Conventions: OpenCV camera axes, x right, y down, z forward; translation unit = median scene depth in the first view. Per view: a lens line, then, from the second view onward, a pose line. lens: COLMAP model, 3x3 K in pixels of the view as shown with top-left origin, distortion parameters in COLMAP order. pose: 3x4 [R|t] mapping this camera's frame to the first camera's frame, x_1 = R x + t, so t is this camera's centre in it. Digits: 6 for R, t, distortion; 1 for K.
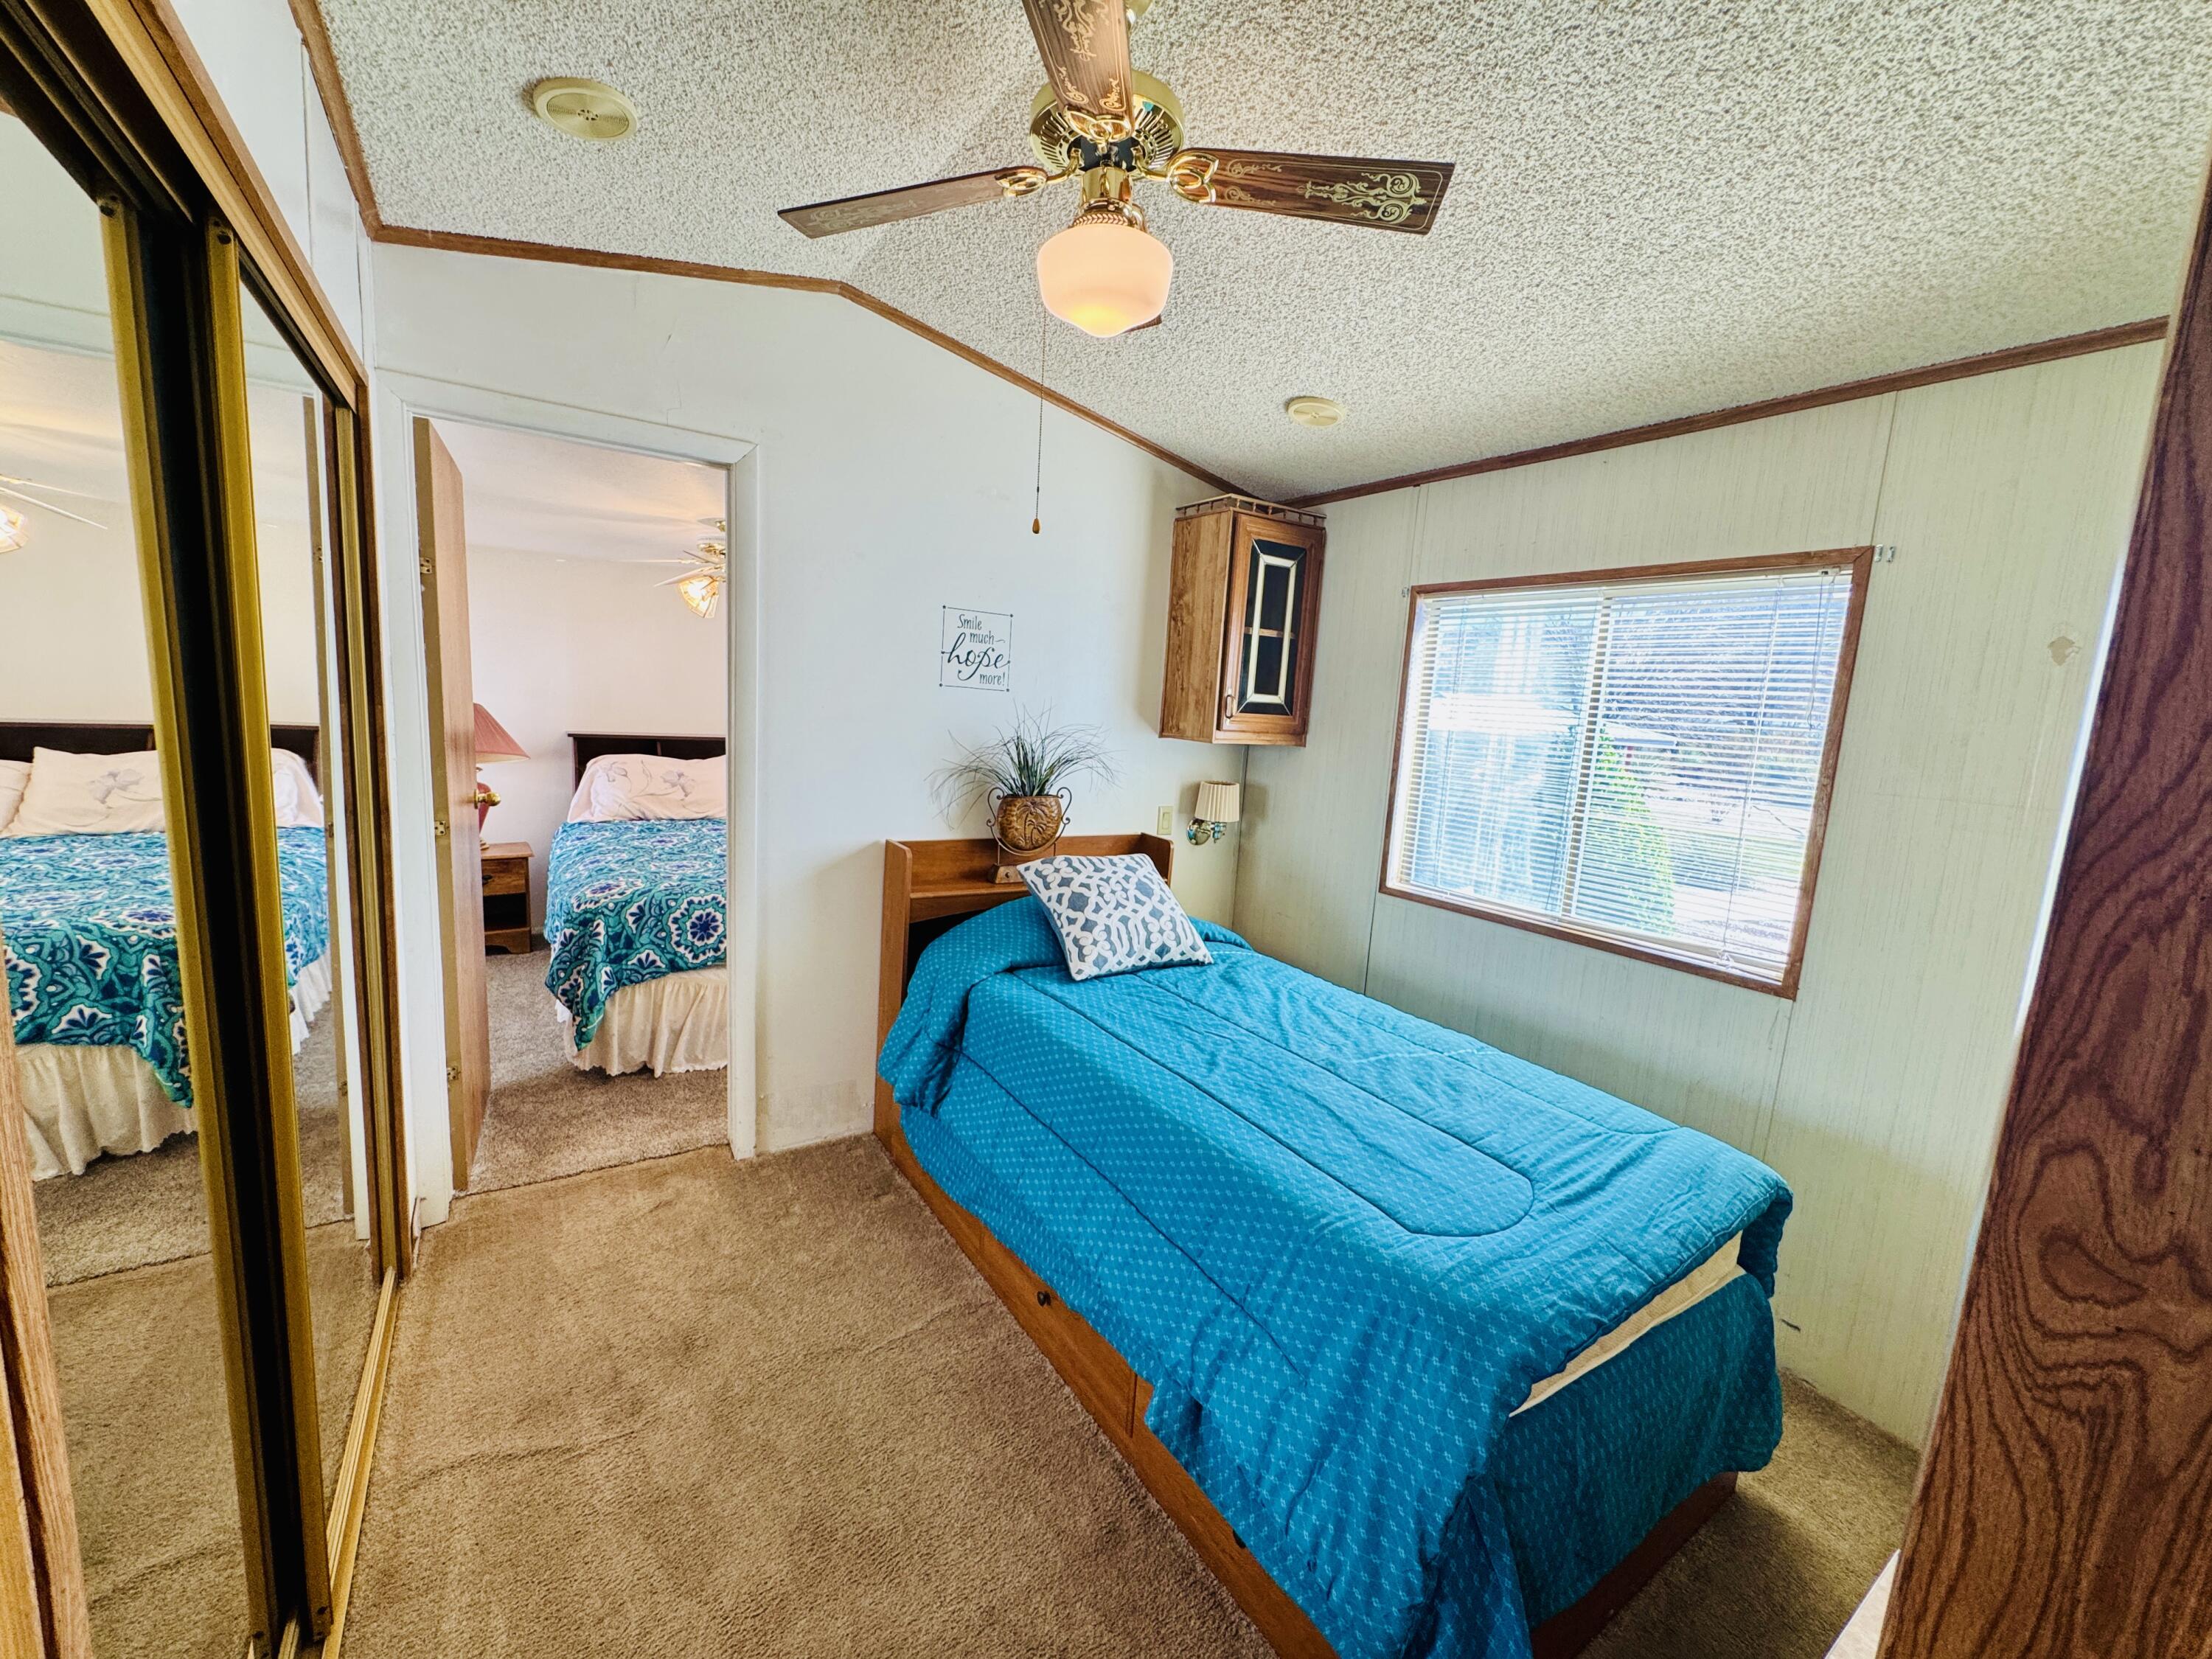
lens RADIAL K [[879.8, 0, 1114.6], [0, 879.8, 836.0], [0, 0, 1]] dist [-0.002668, -0.000195]
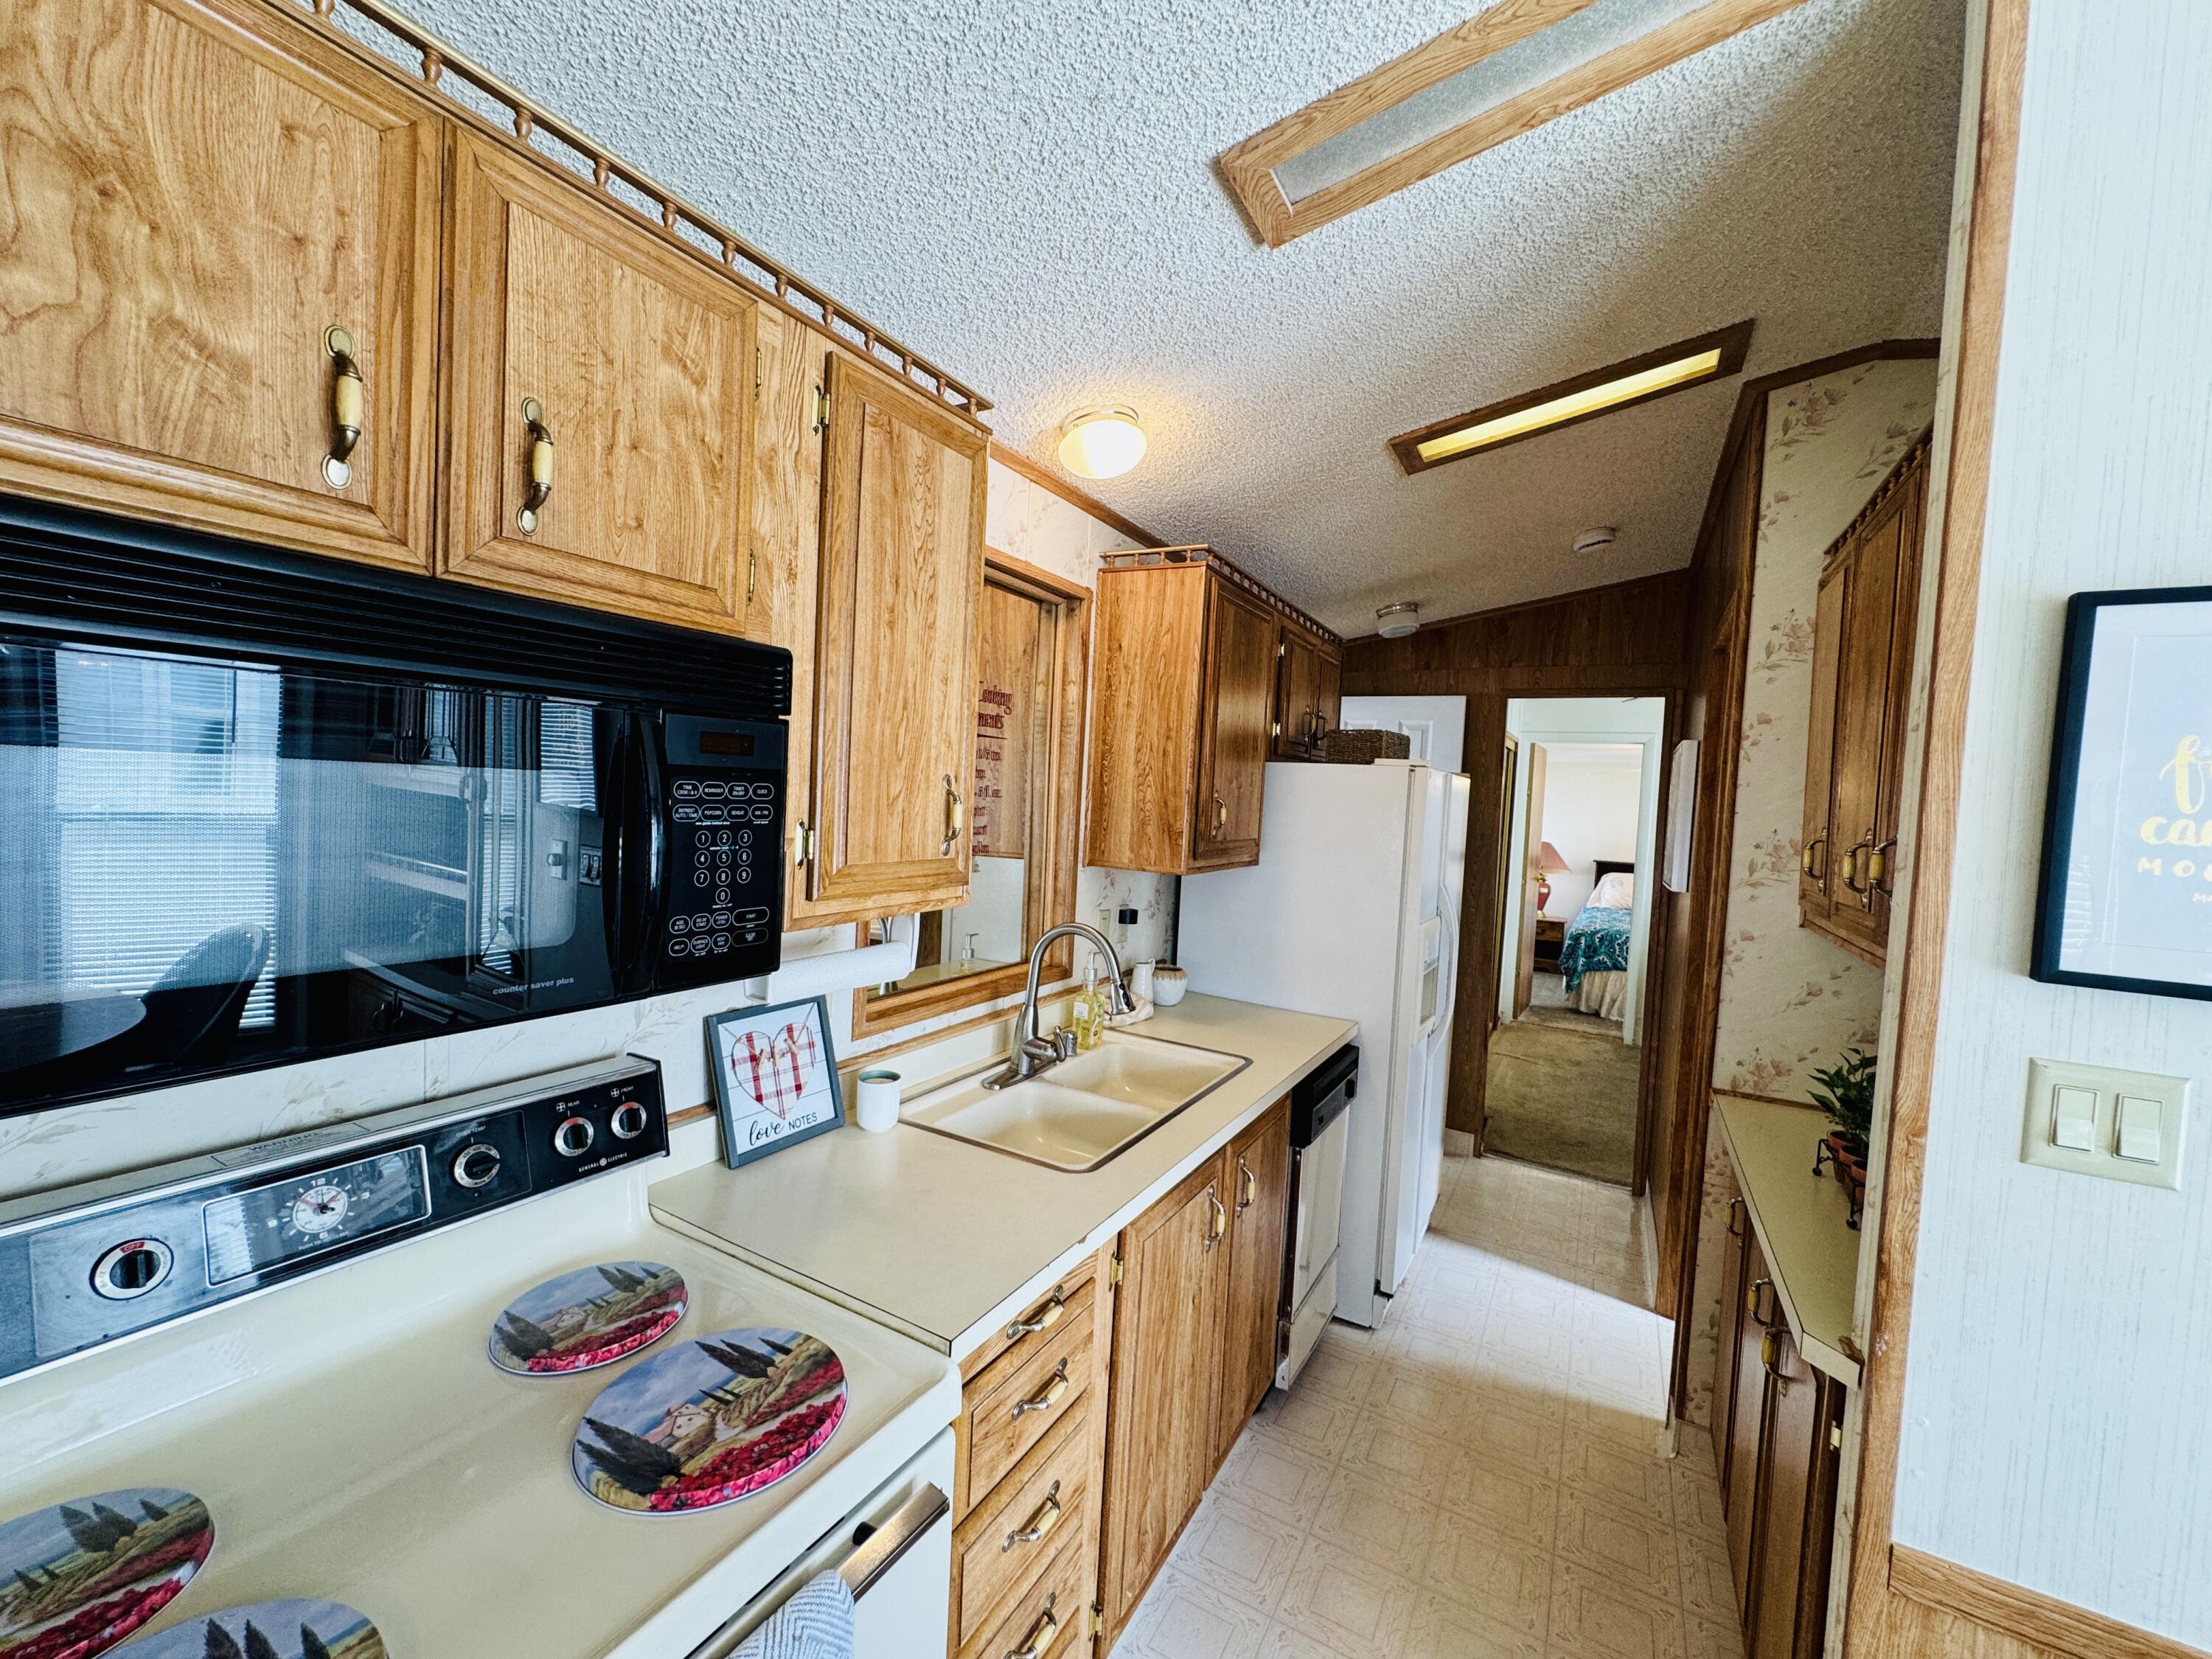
lens RADIAL K [[879.8, 0, 1104.2], [0, 879.8, 830.1], [0, 0, 1]] dist [-0.002668, -0.000195]
pose [[0.447000, -0.006597, -0.894510, 0.517540], [-0.148263, 0.985596, -0.081357, 0.114186], [0.882162, 0.168989, 0.439583, -0.651586]]
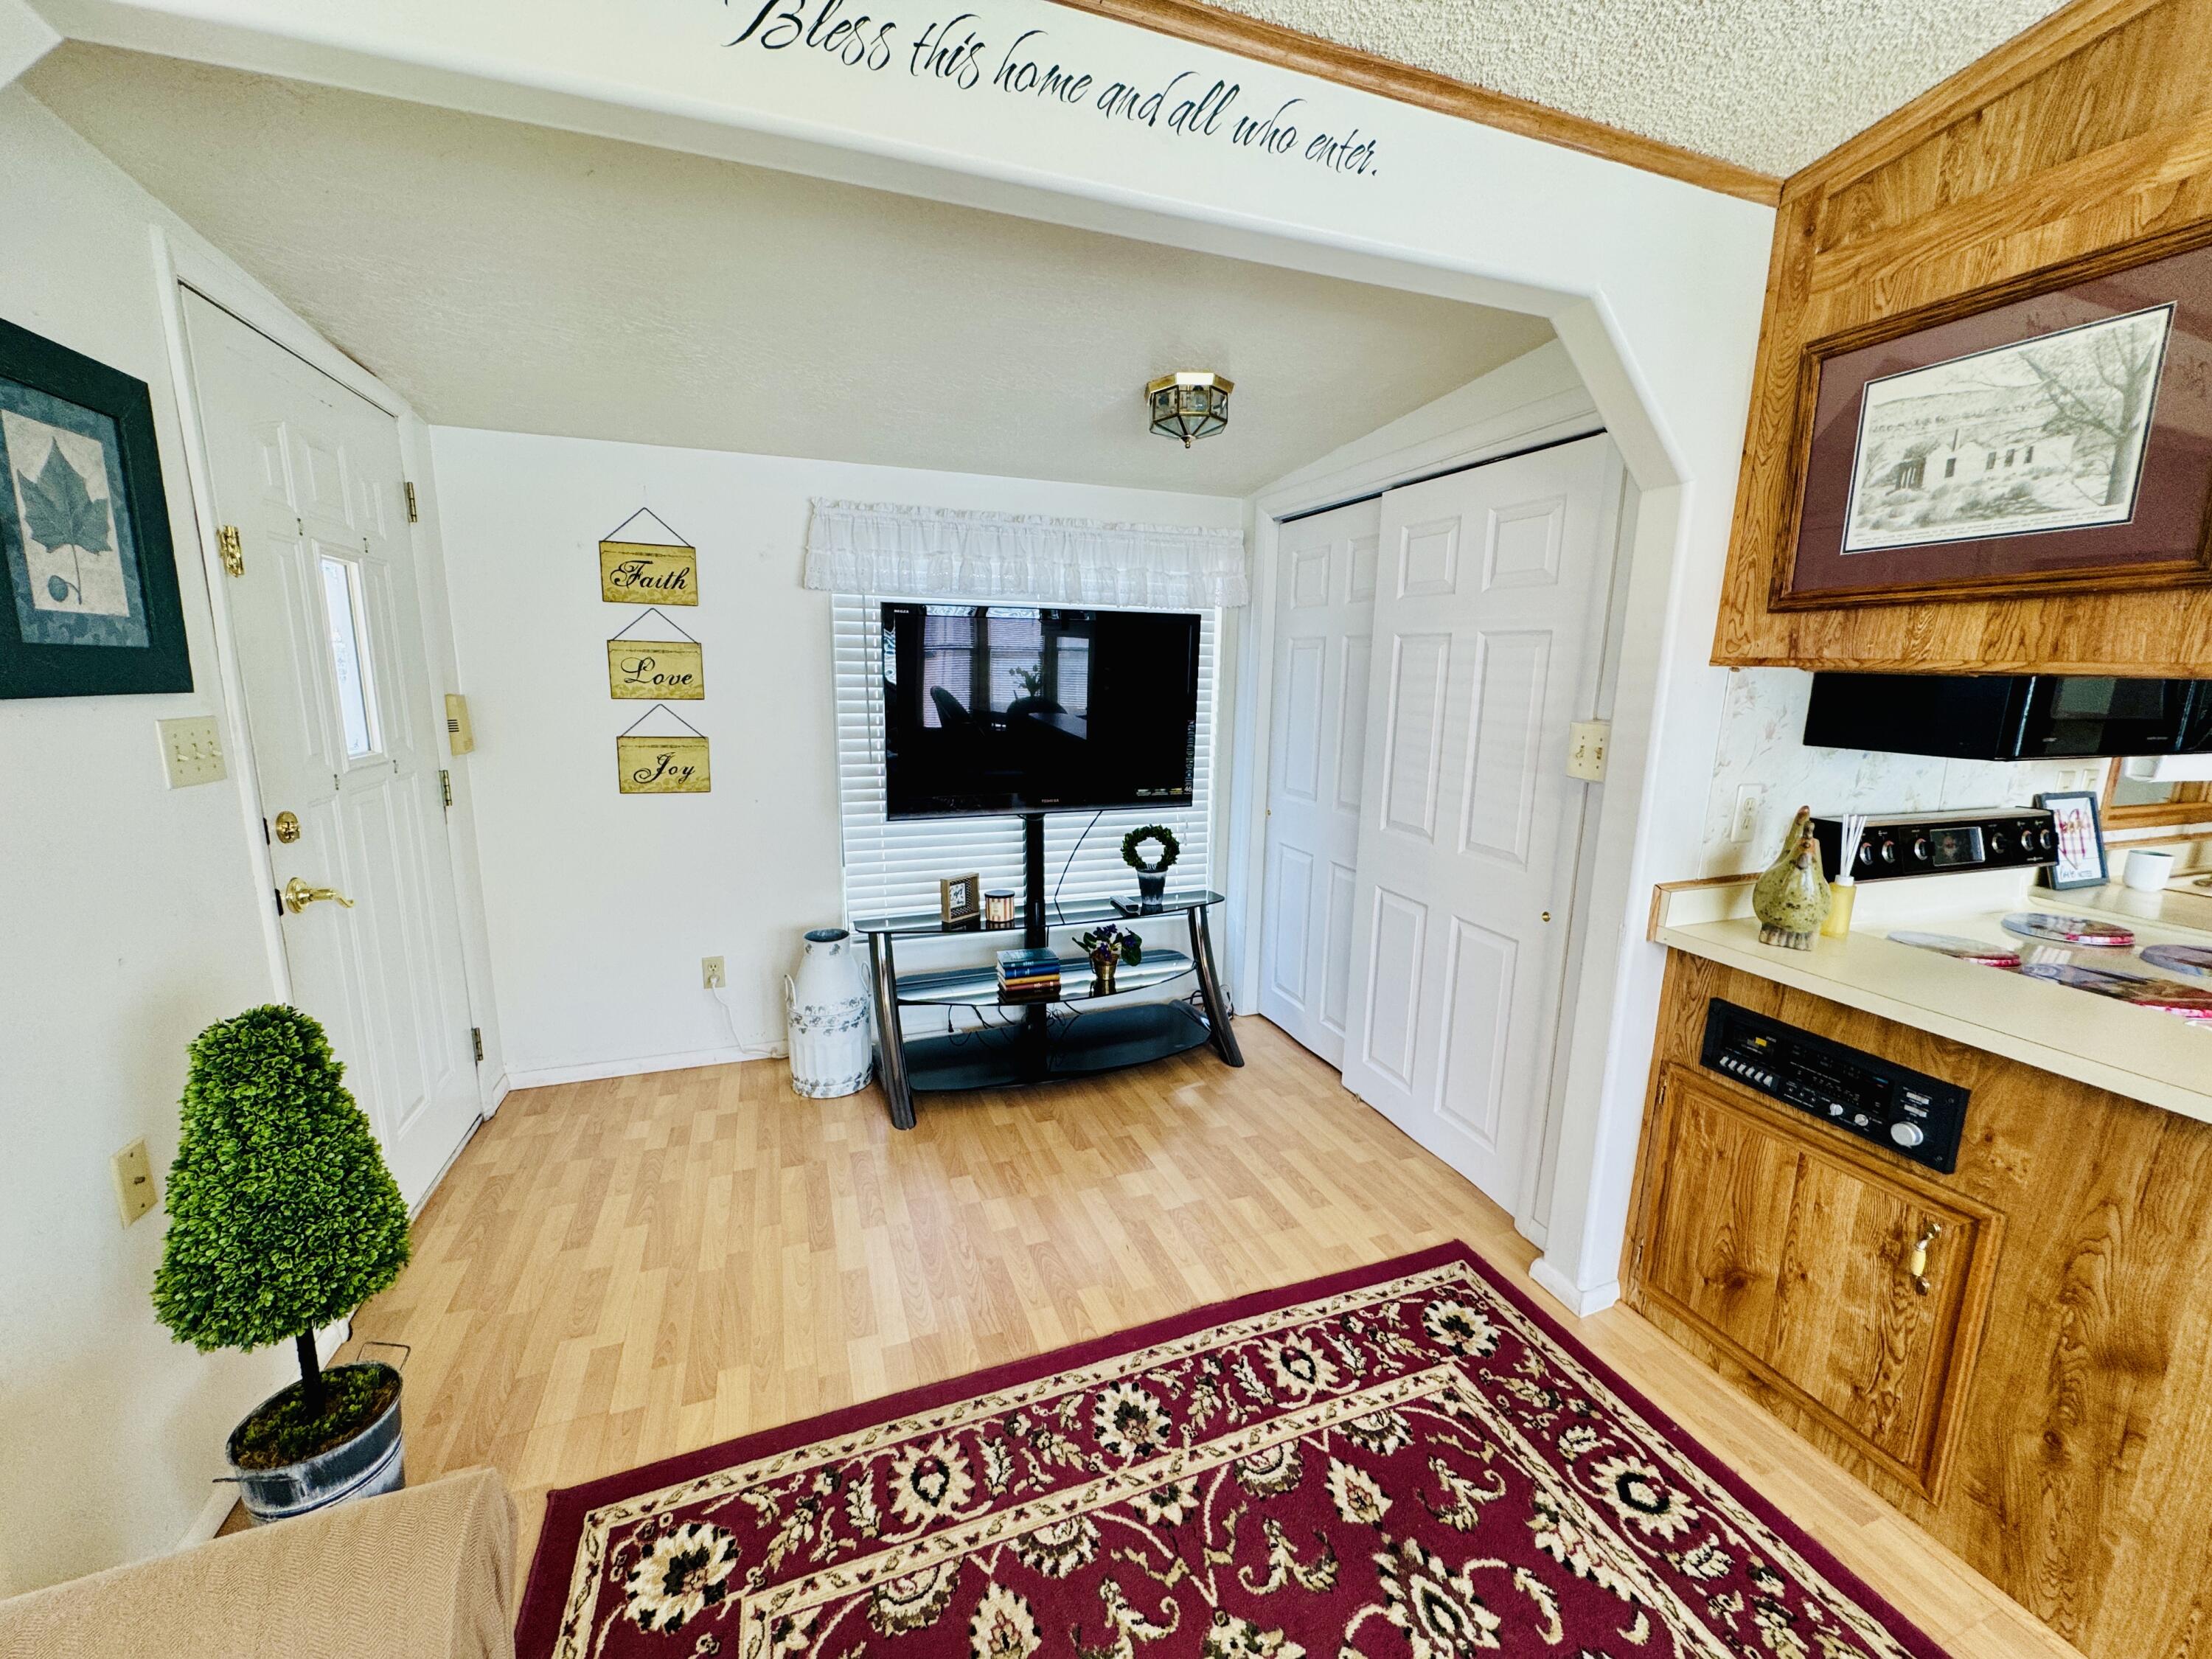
lens RADIAL K [[879.8, 0, 1105.8], [0, 879.8, 828.1], [0, 0, 1]] dist [-0.002668, -0.000195]
pose [[-0.236497, 0.110624, -0.965314, 0.535886], [-0.173156, 0.972795, 0.153904, 0.120977], [0.956078, 0.203548, -0.210908, -0.678050]]
